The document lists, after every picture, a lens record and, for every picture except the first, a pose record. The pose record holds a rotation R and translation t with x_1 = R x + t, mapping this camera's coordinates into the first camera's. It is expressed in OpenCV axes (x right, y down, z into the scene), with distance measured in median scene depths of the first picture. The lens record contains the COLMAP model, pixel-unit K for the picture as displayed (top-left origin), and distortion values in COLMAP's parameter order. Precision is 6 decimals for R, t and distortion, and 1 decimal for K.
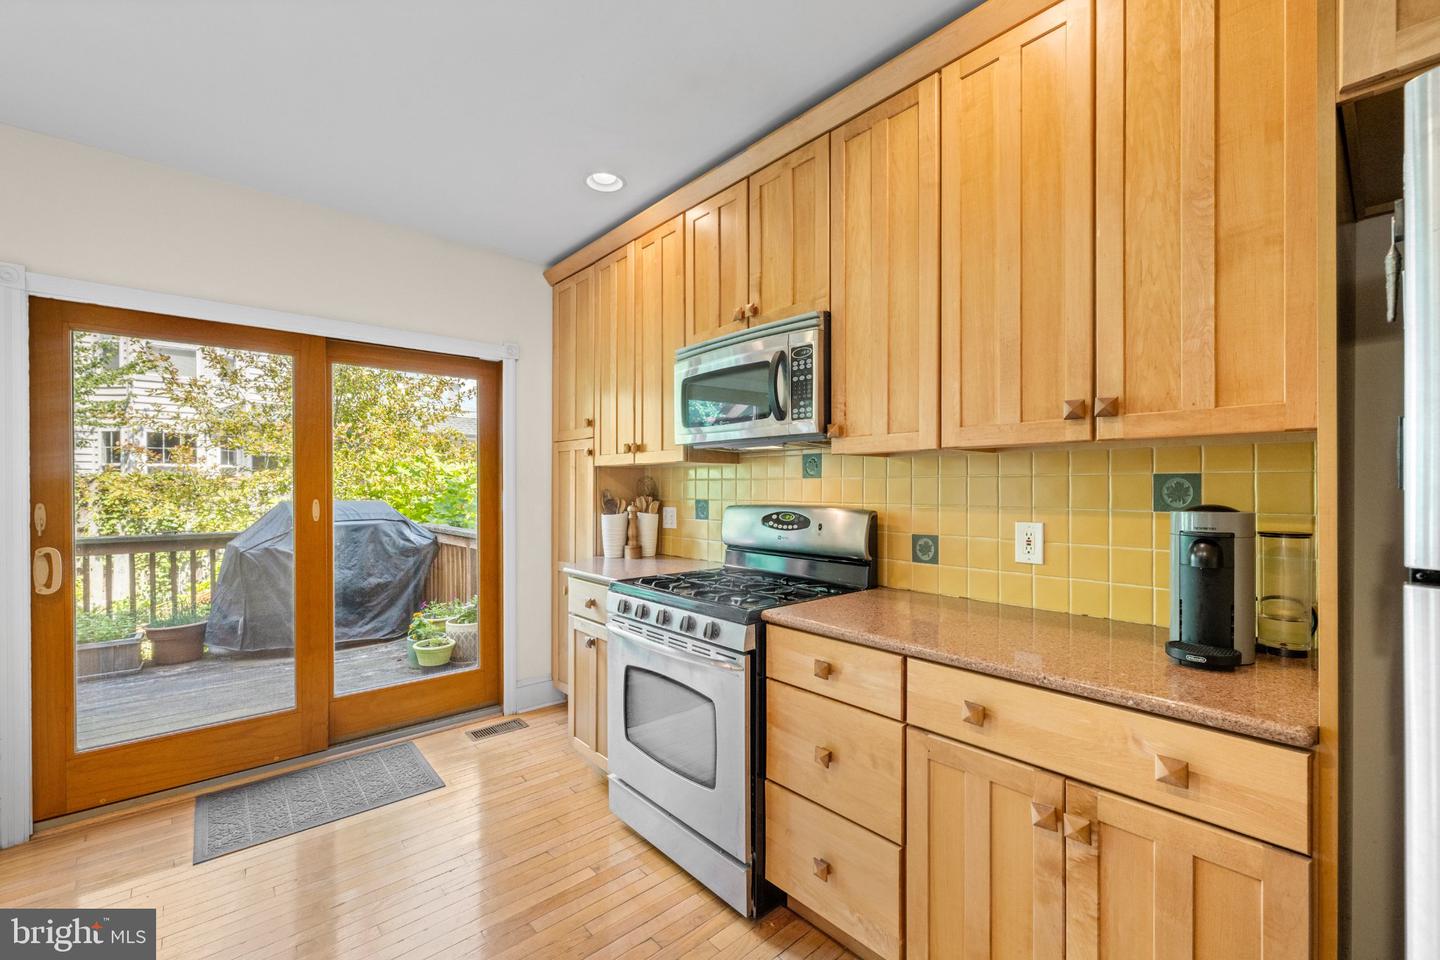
lens RADIAL K [[594.0, 0, 715.1], [0, 594.0, 489.4], [0, 0, 1]] dist [-0.001816, 0.000081]
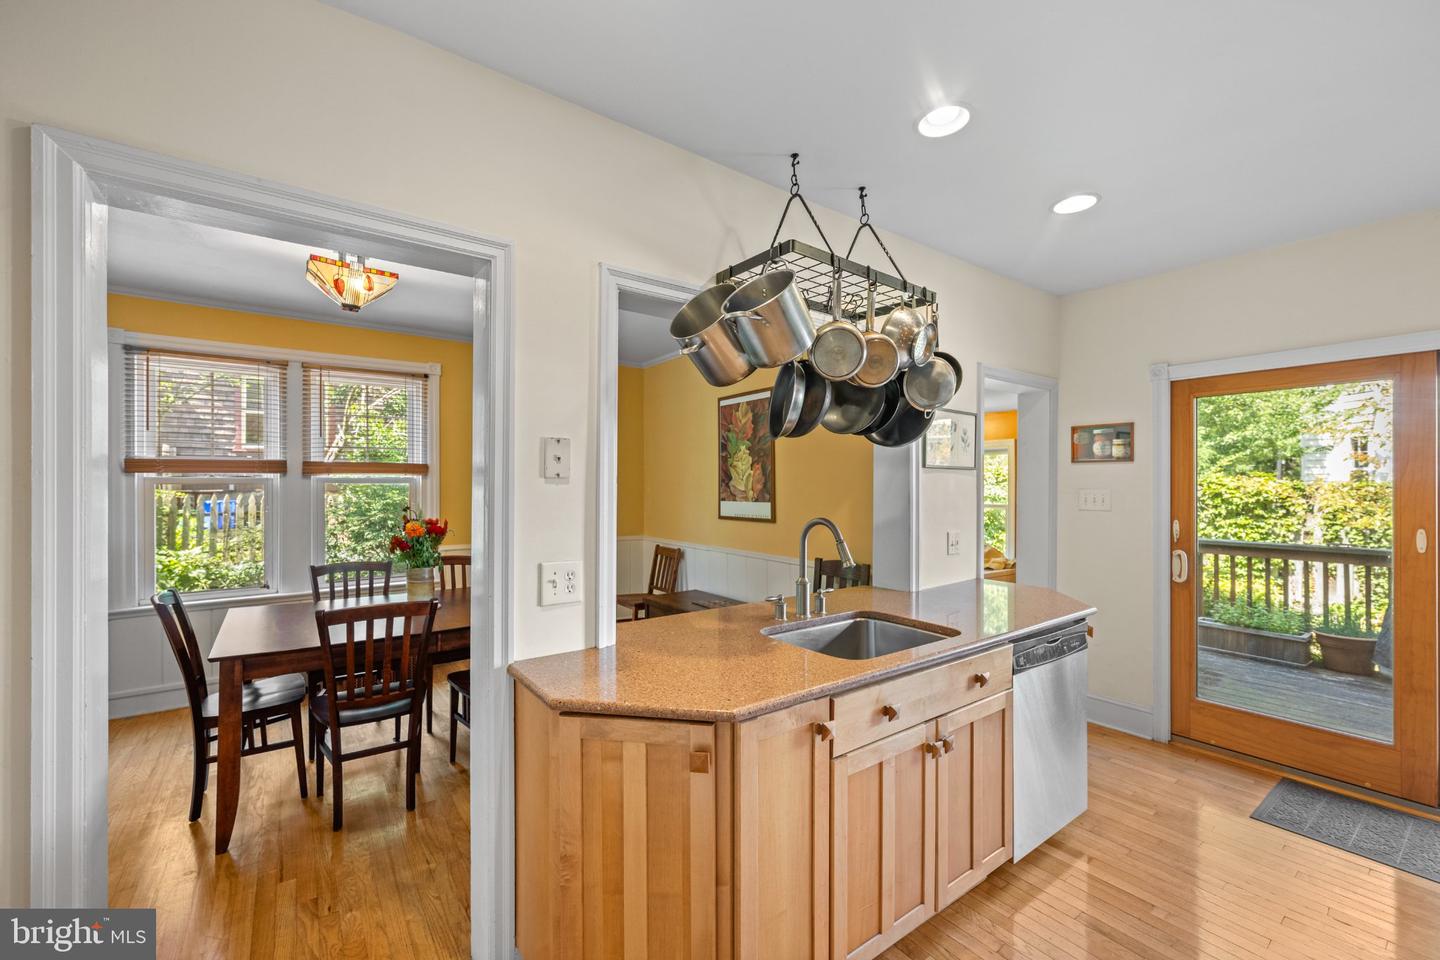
lens RADIAL K [[583.7, 0, 715.4], [0, 583.7, 483.5], [0, 0, 1]] dist [-0.000058, 0.000047]
pose [[-0.085774, -0.001648, -0.996313, 0.417069], [-0.007238, 0.999973, -0.001031, -0.057348], [0.996288, 0.007122, -0.085784, -0.021347]]
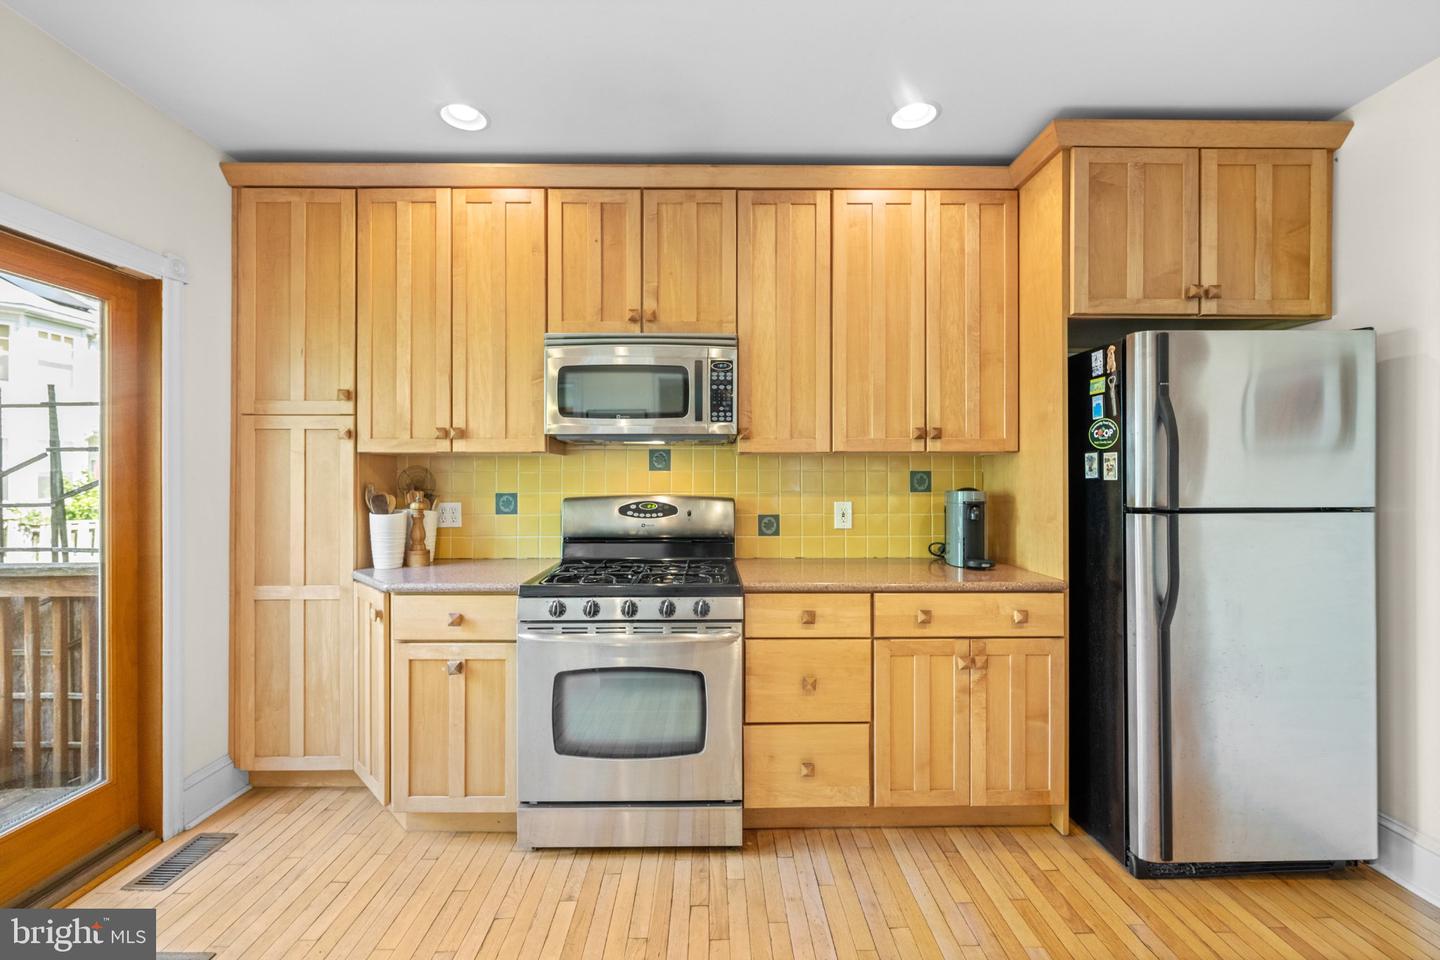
lens RADIAL K [[585.4, 0, 715.0], [0, 585.4, 477.9], [0, 0, 1]] dist [-0.001418, -0.000099]
pose [[0.651525, -0.000887, 0.758627, -0.689535], [0.005122, 0.999982, -0.003229, -0.002137], [-0.758610, 0.005989, 0.651518, 0.227423]]
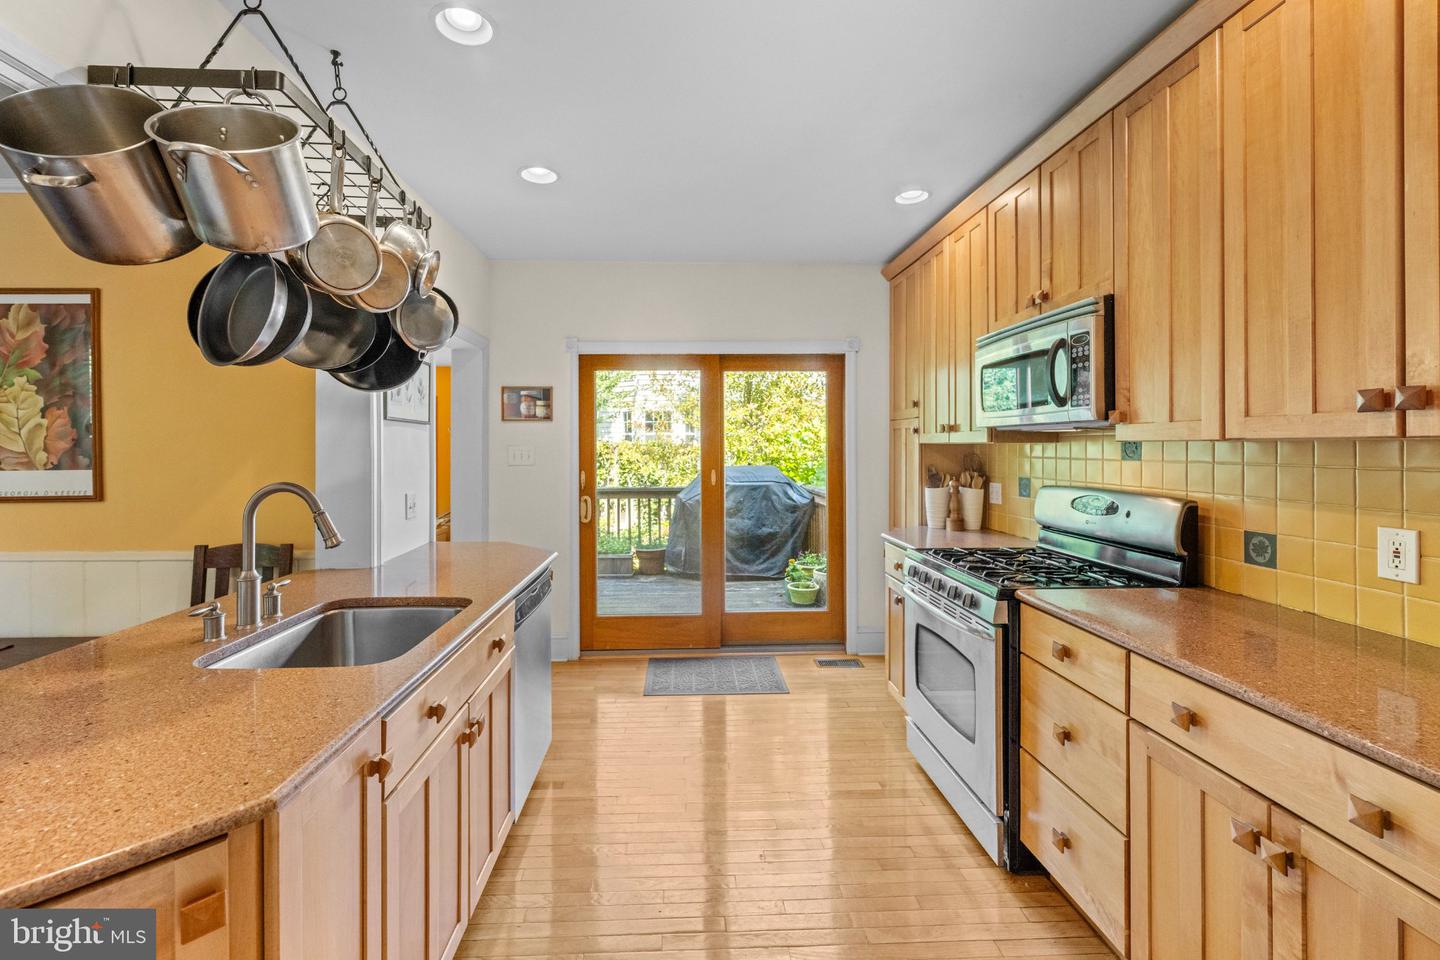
lens RADIAL K [[600.4, 0, 695.7], [0, 600.4, 446.9], [0, 0, 1]] dist [-0.000722, 0.000176]
pose [[0.773268, -0.001670, -0.634077, 0.262593], [-0.000134, 0.999996, -0.002797, -0.042935], [0.634079, 0.002248, 0.773265, -0.175787]]
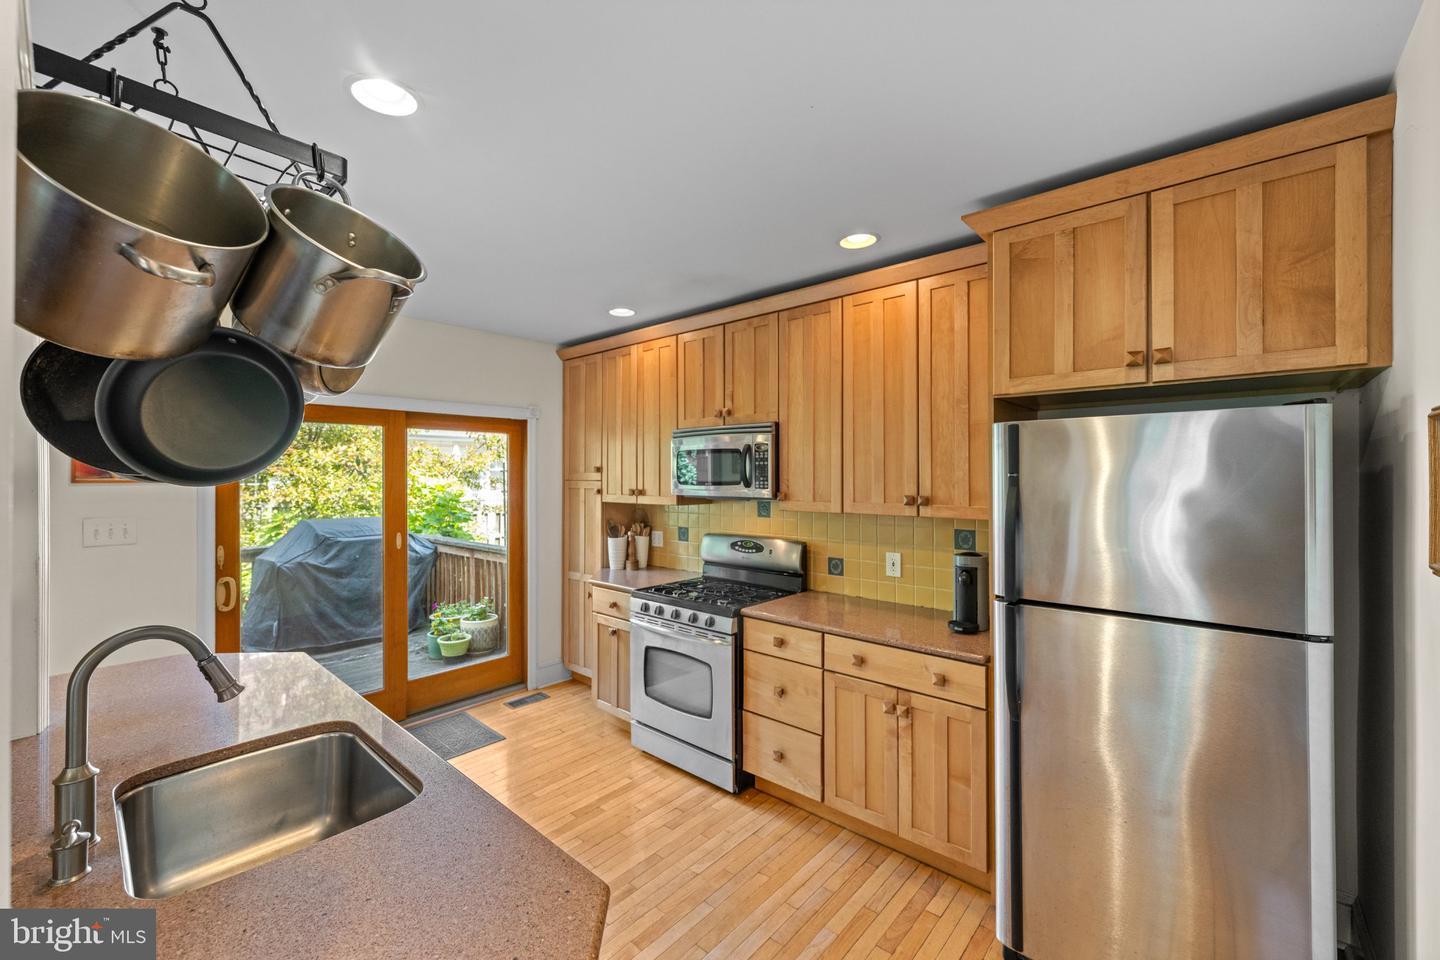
lens RADIAL K [[578.9, 0, 719.8], [0, 578.9, 474.4], [0, 0, 1]] dist [-0.001891, -0.000045]
pose [[0.991725, -0.000007, 0.128383, -0.154272], [0.001014, 0.999969, -0.007778, -0.132957], [-0.128379, 0.007844, 0.991694, -0.500681]]
